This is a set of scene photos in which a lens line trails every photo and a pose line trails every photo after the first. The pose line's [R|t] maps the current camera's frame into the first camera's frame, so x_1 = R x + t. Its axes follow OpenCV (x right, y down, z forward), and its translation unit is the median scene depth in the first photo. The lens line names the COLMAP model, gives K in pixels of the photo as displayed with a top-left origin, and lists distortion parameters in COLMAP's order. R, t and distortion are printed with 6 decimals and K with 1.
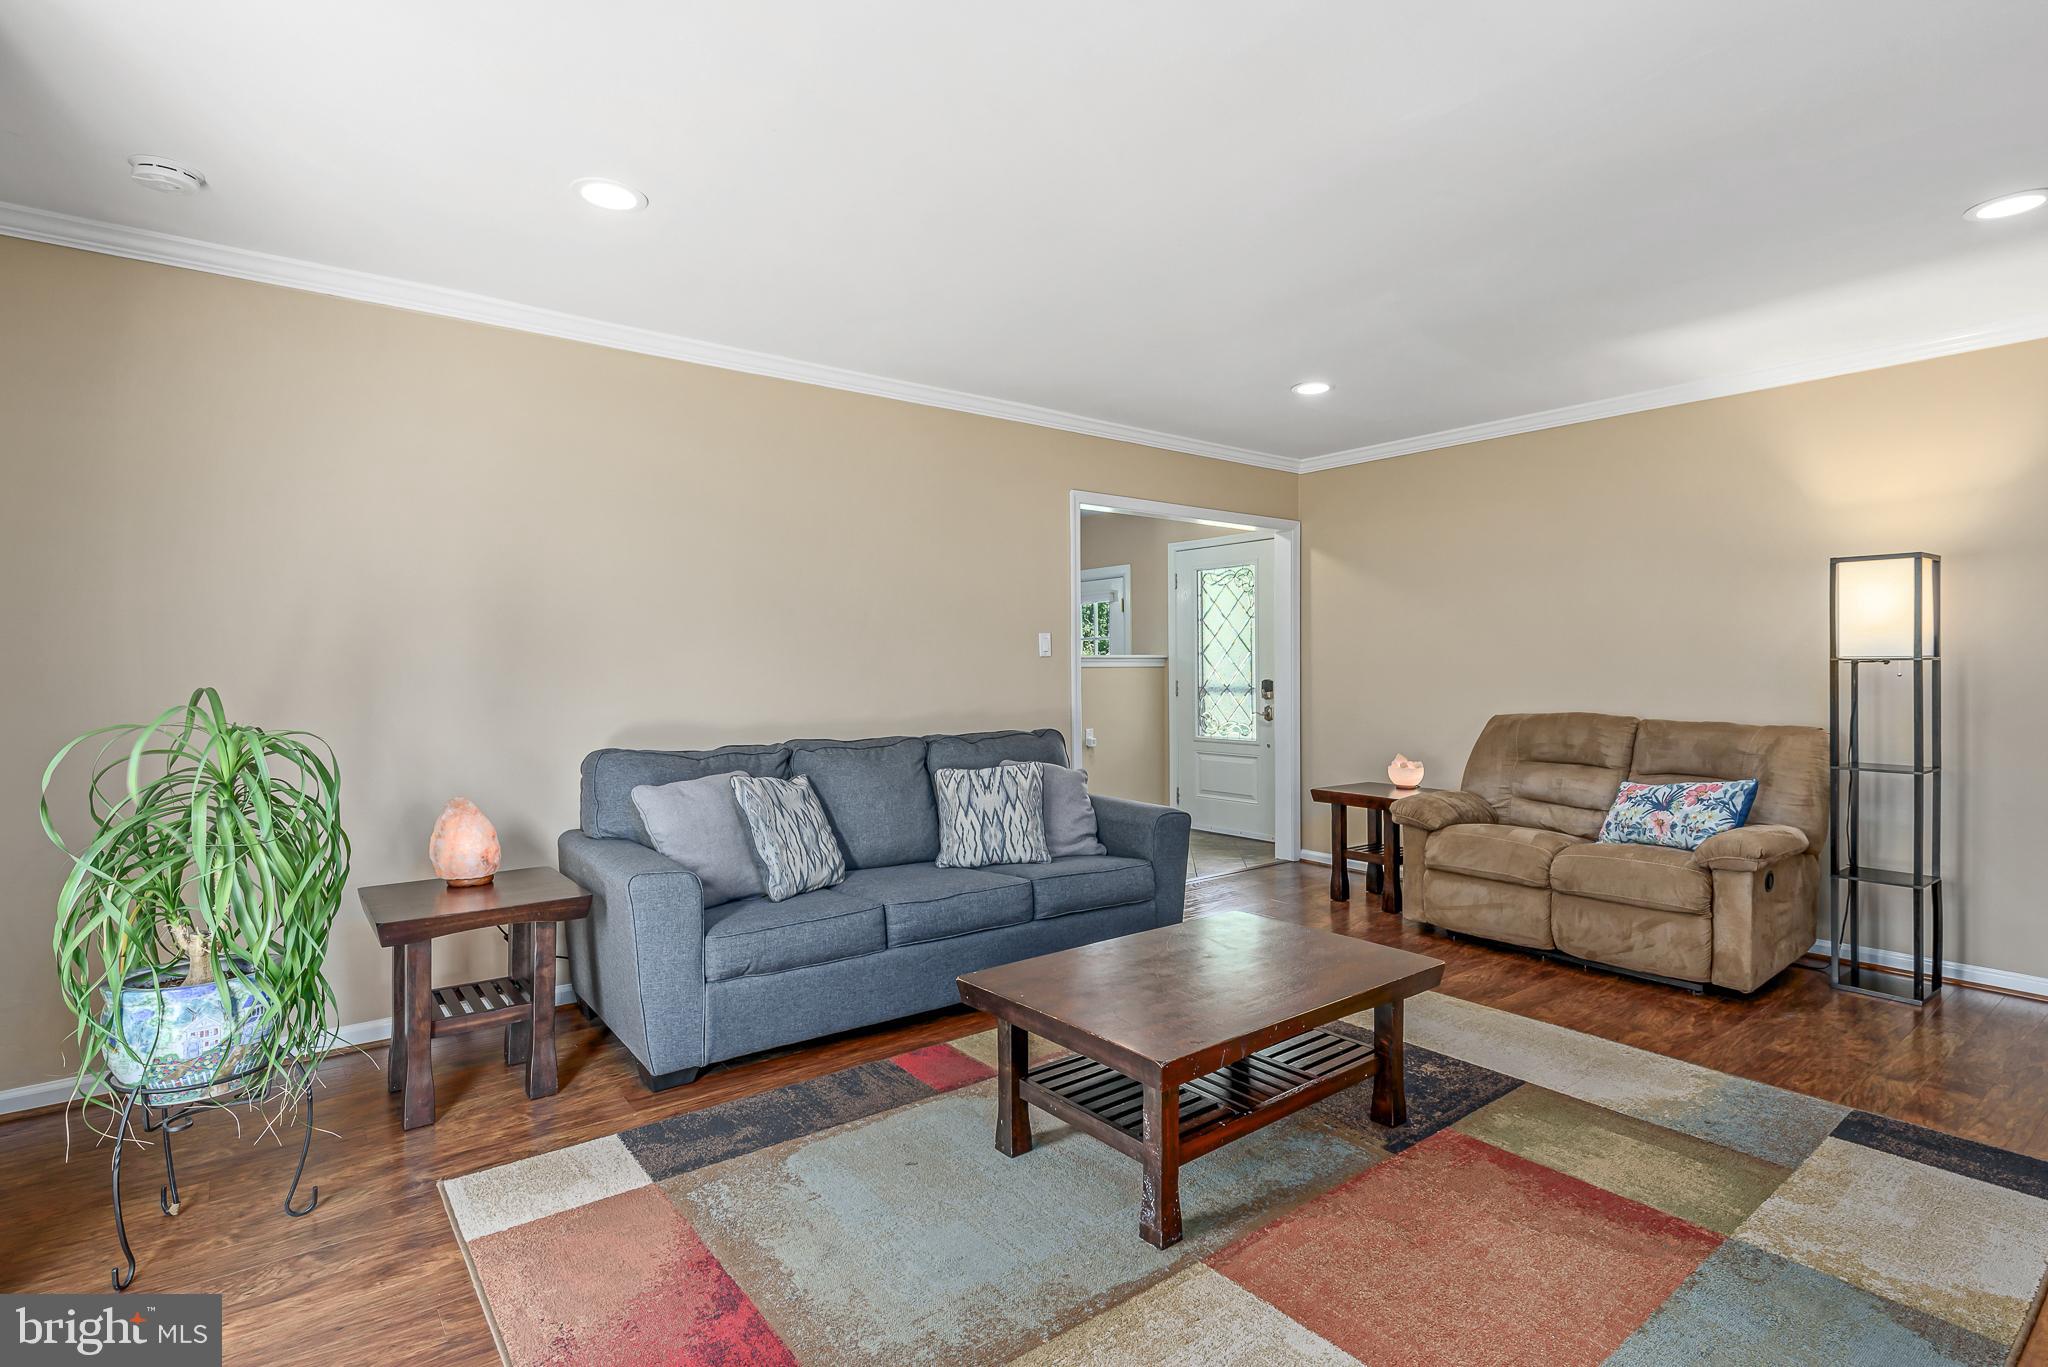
lens RADIAL K [[1003.4, 0, 1030.8], [0, 1003.4, 670.1], [0, 0, 1]] dist [0.002682, 0.000314]
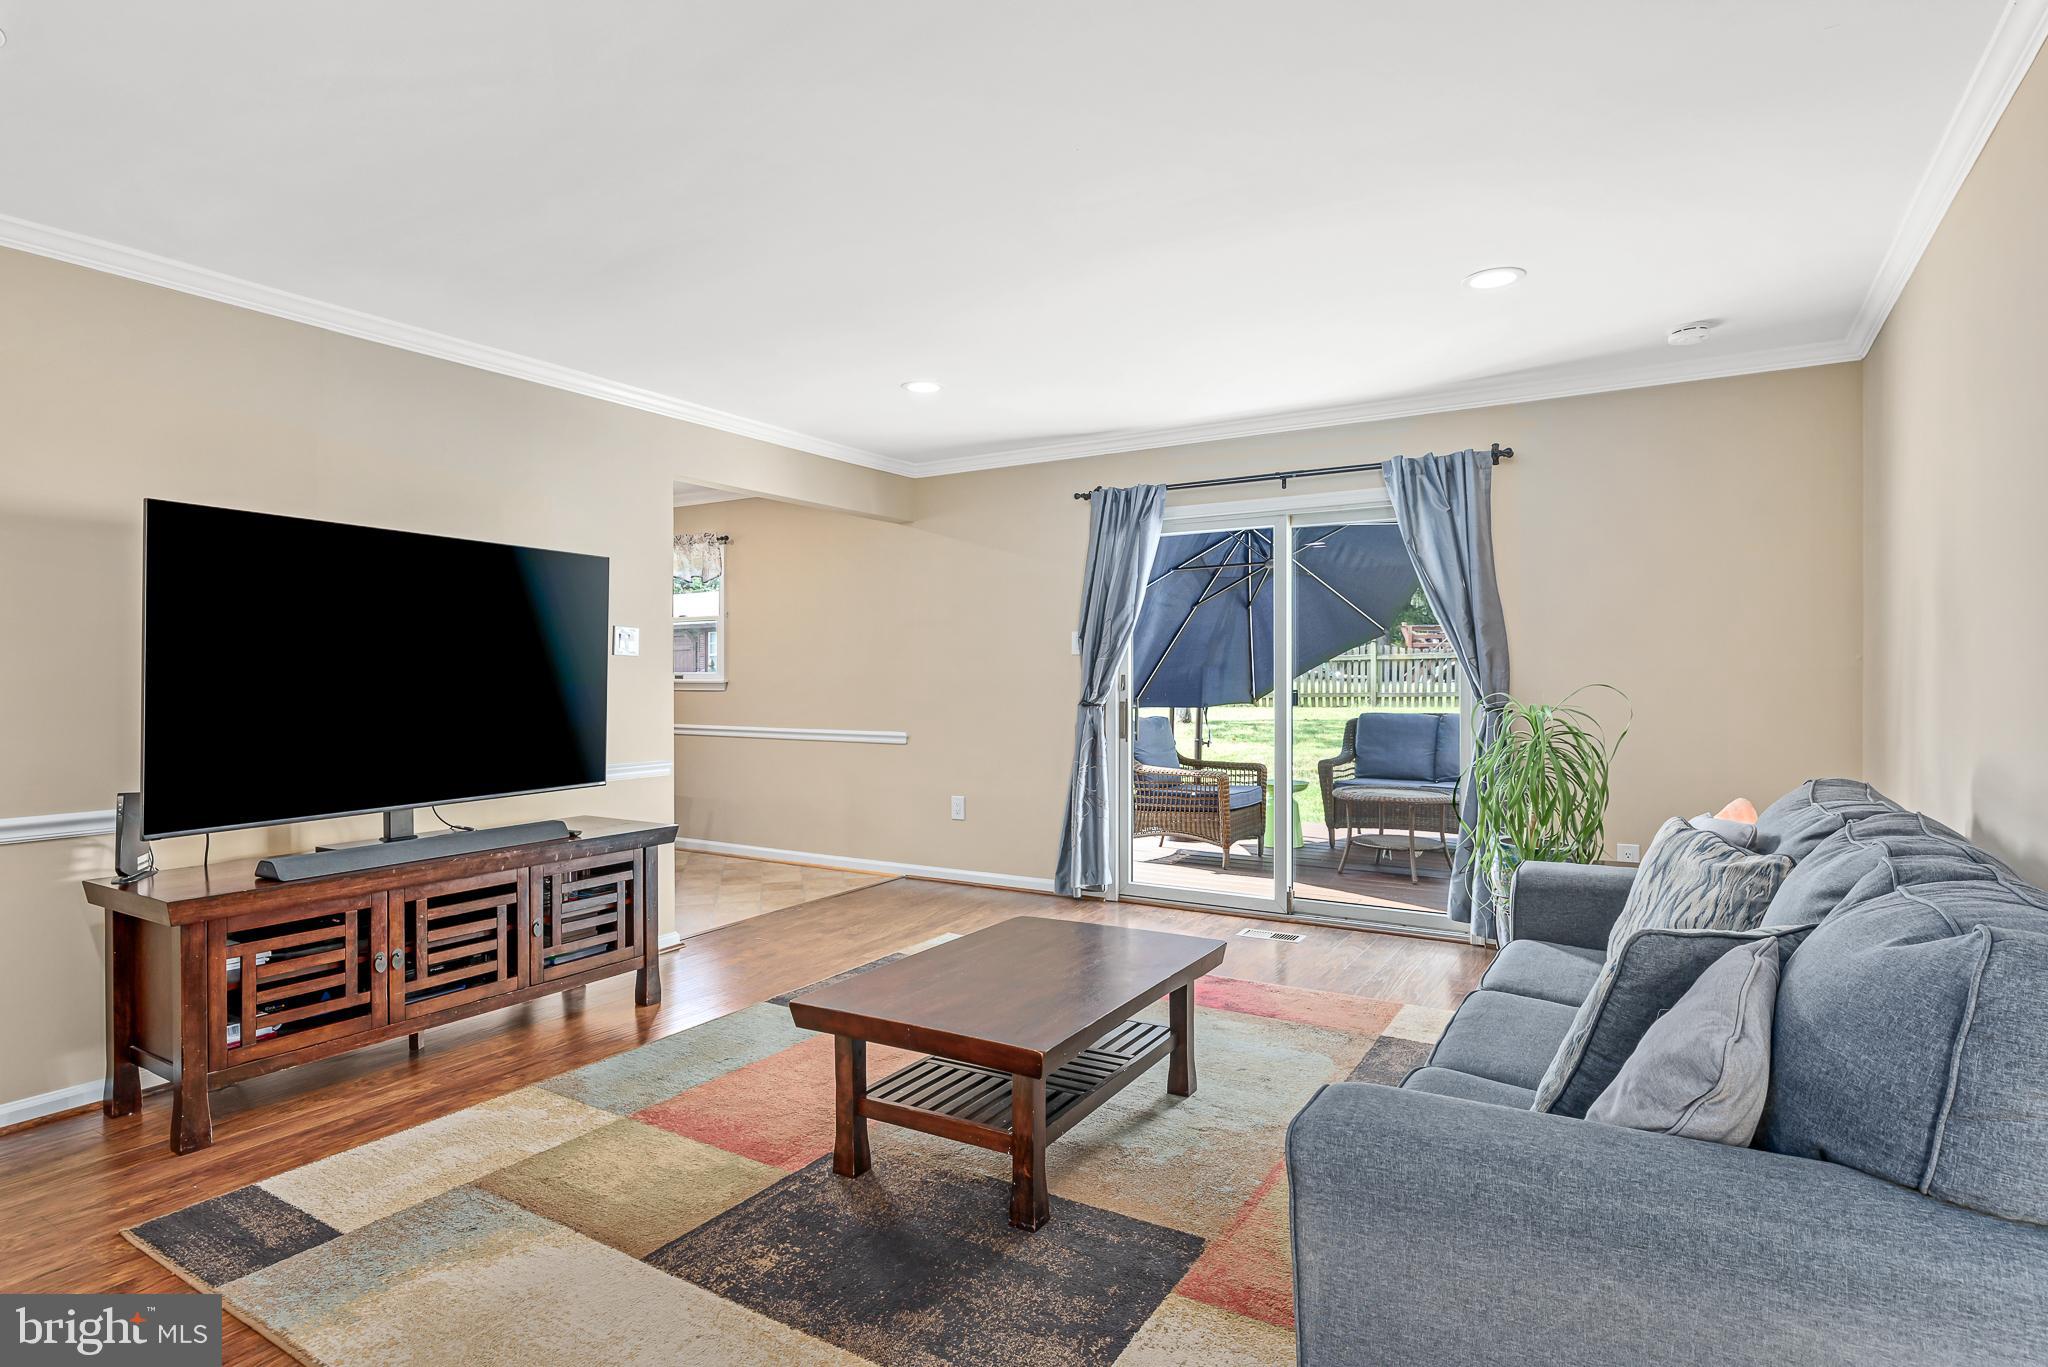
lens RADIAL K [[1071.3, 0, 1024.0], [0, 1071.3, 683.5], [0, 0, 1]] dist [-0.001407, -0.001162]
pose [[-0.940607, 0.009230, -0.339371, 0.364852], [0.006781, 0.999942, 0.008400, -0.003315], [0.339429, 0.005600, -0.940615, 1.340119]]
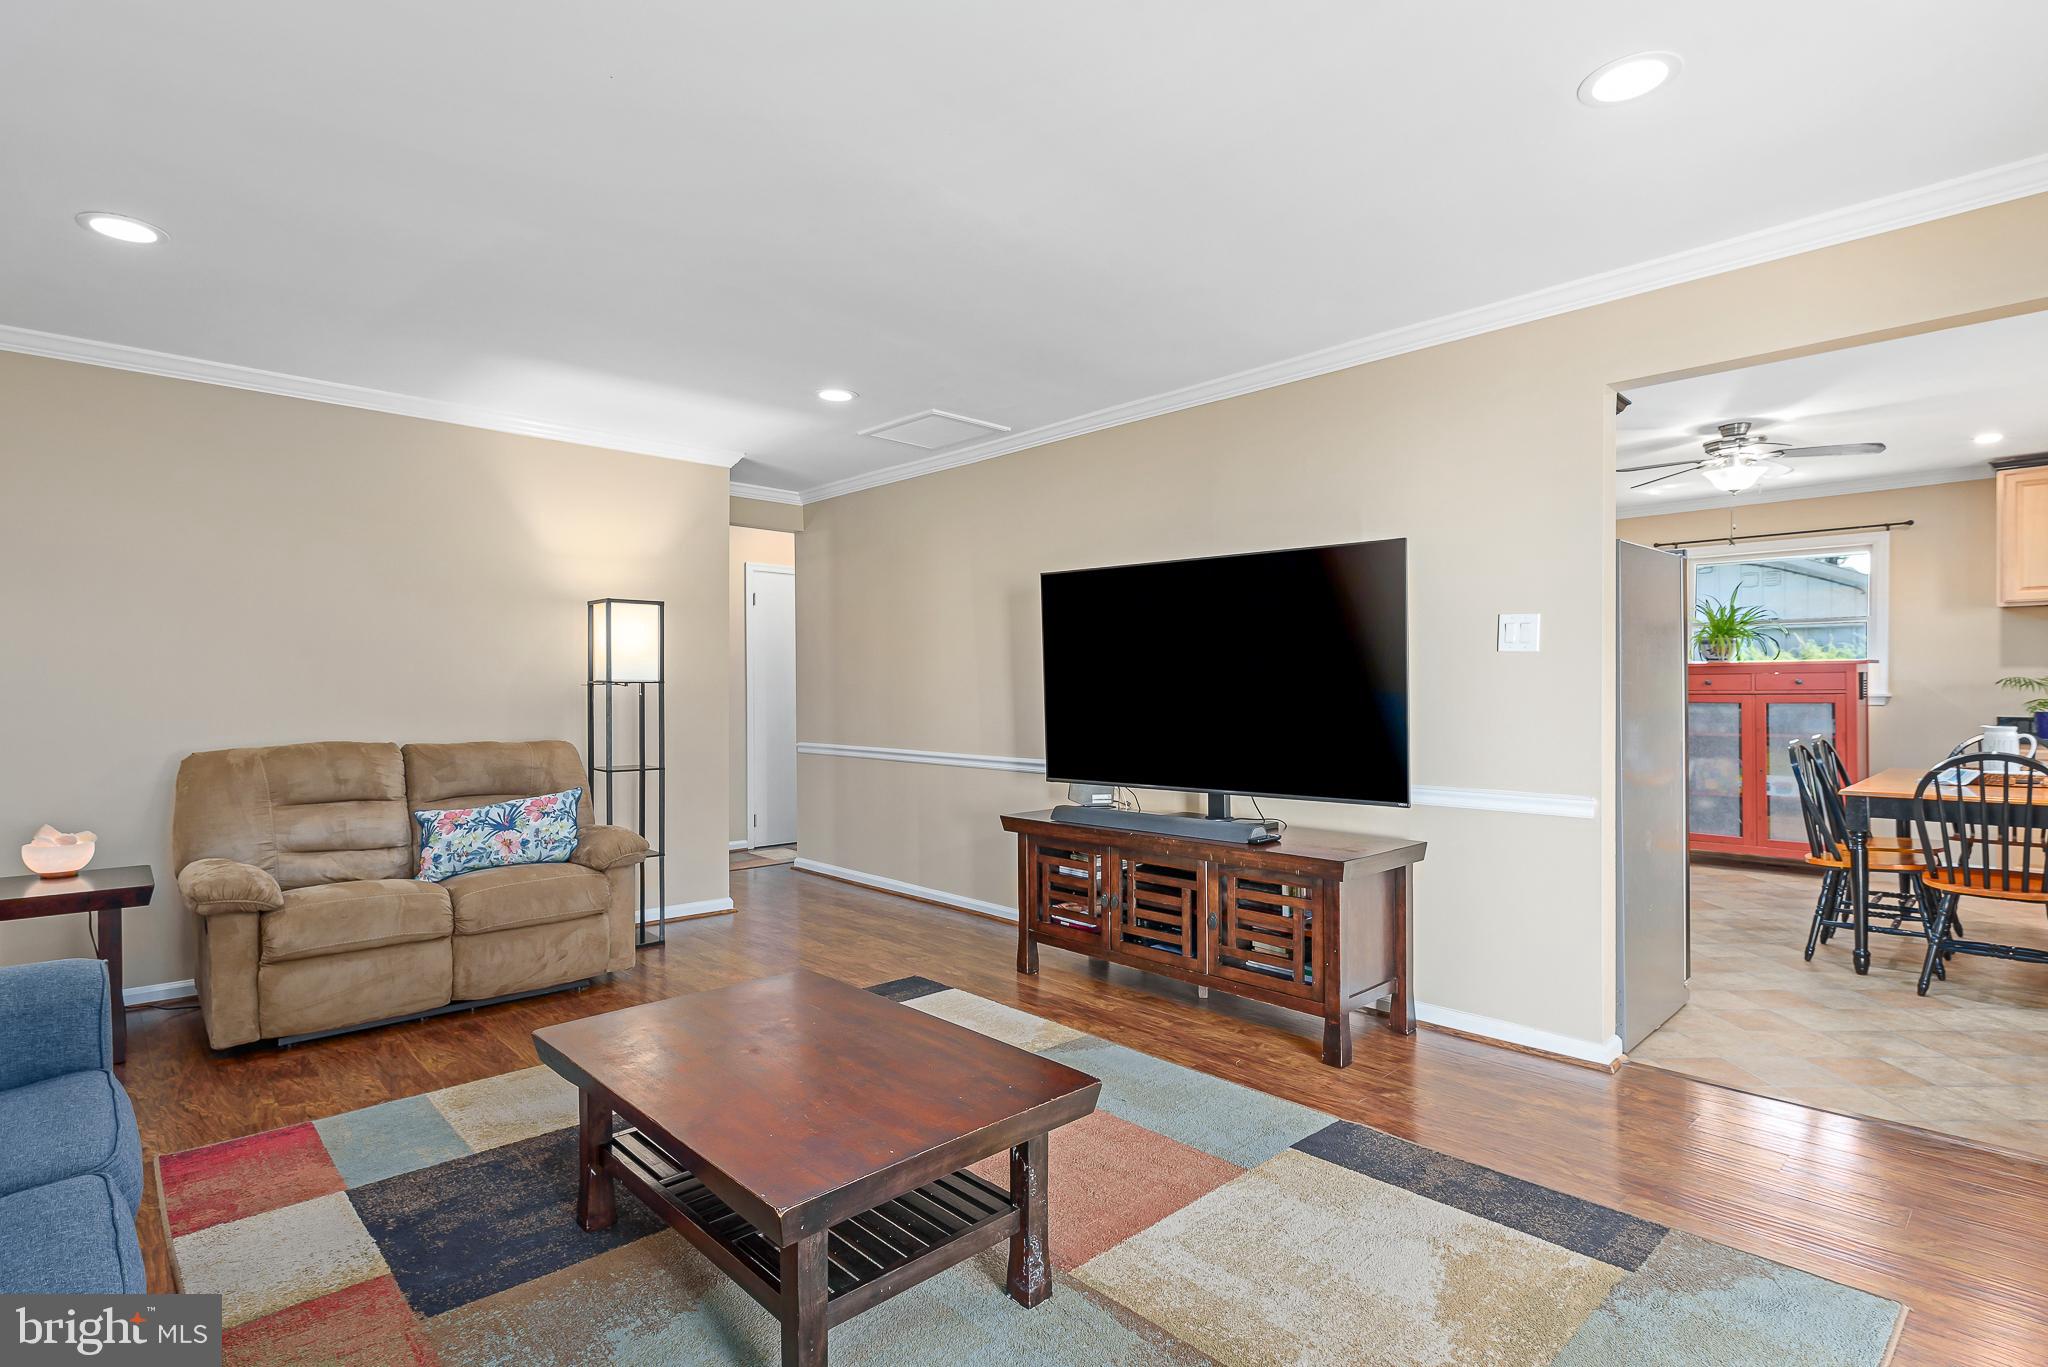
lens RADIAL K [[998.3, 0, 1024.0], [0, 998.3, 683.5], [0, 0, 1]] dist [-0.000787, 0.000006]
pose [[-0.084067, 0.009746, 0.996412, -0.427565], [0.006873, 0.999934, -0.009200, 0.005146], [-0.996436, 0.006075, -0.084128, 0.581579]]
